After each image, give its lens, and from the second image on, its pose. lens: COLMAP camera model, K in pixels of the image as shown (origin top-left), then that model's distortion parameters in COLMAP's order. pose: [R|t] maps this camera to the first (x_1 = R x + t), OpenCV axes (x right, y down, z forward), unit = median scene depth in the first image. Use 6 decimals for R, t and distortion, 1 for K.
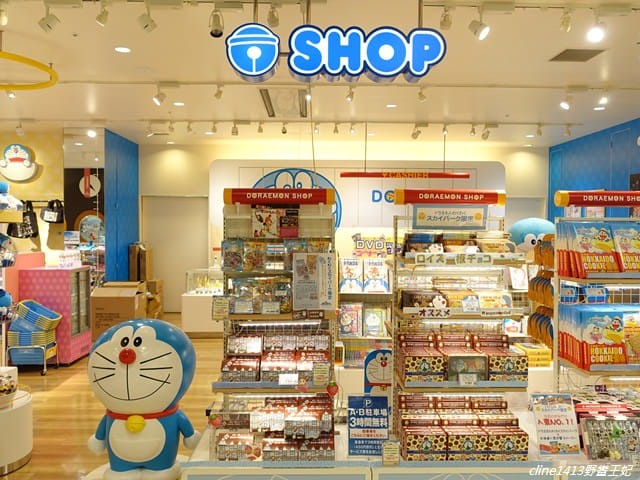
lens RADIAL K [[556.3, 0, 320.0], [0, 556.3, 240.0], [0, 0, 1]] dist [-0.001745, 0.002737]
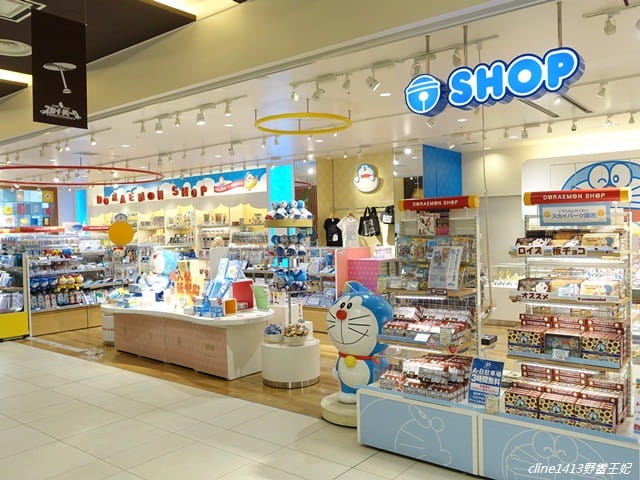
lens RADIAL K [[556.3, 0, 320.0], [0, 556.3, 240.0], [0, 0, 1]] dist [-0.001745, 0.002737]
pose [[0.771051, -0.006385, -0.636742, 0.555733], [0.010091, 0.999947, 0.002192, 0.002682], [0.636694, -0.008115, 0.771074, -0.195312]]
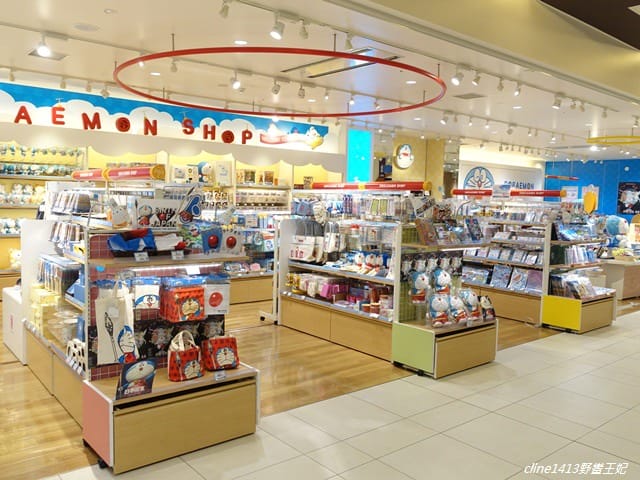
lens RADIAL K [[556.3, 0, 320.0], [0, 556.3, 240.0], [0, 0, 1]] dist [-0.001745, 0.002737]
pose [[0.773530, -0.028087, 0.633137, -4.770159], [-0.012249, 0.998168, 0.059246, 0.006703], [-0.633641, -0.053583, 0.771769, -0.125043]]
